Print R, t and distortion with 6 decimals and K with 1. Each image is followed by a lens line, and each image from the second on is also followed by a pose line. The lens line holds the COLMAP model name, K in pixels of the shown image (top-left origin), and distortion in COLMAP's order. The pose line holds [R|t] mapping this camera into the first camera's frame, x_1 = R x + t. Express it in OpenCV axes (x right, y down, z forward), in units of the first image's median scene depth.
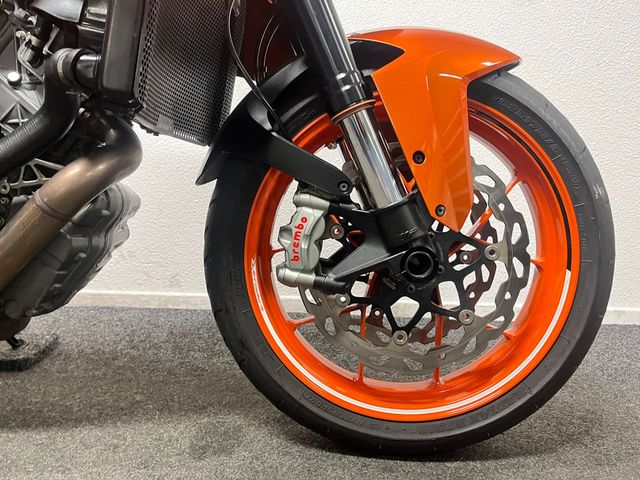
lens RADIAL K [[488.2, 0, 320.0], [0, 488.2, 240.0], [0, 0, 1]] dist [0.079043, -0.116199]
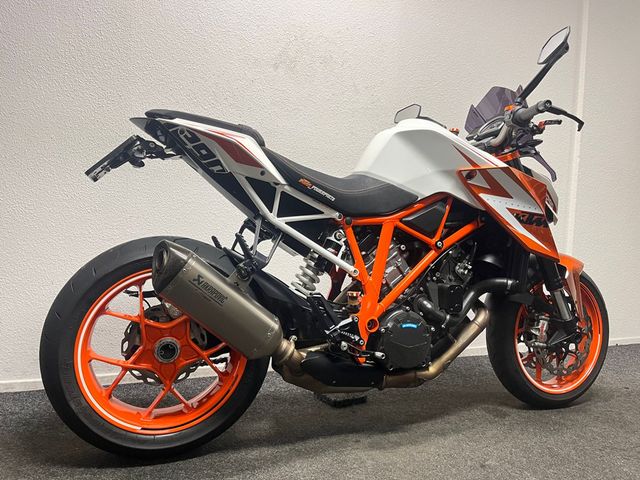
lens RADIAL K [[469.9, 0, 320.0], [0, 469.9, 240.0], [0, 0, 1]] dist [0.081552, -0.119899]
pose [[0.925720, -0.004450, 0.378182, -2.052824], [0.032928, 0.997082, -0.068868, -0.350209], [-0.376772, 0.076206, 0.923166, -1.020248]]
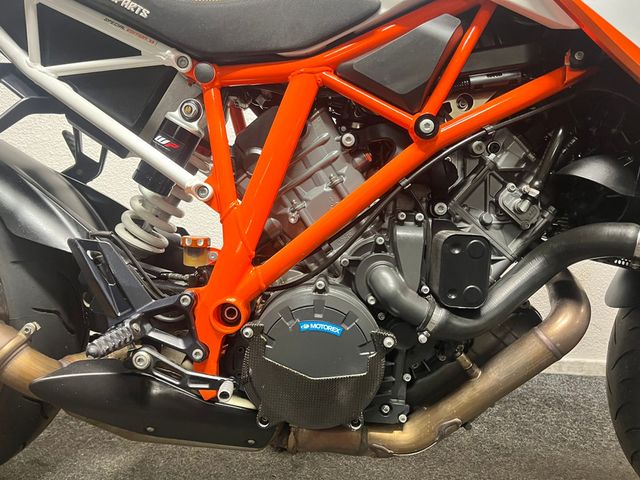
lens RADIAL K [[488.2, 0, 320.0], [0, 488.2, 240.0], [0, 0, 1]] dist [0.079043, -0.116199]
pose [[0.999835, 0.017531, 0.004821, -0.909609], [-0.017645, 0.999536, 0.024848, -0.280808], [-0.004383, -0.024929, 0.999680, -0.083193]]
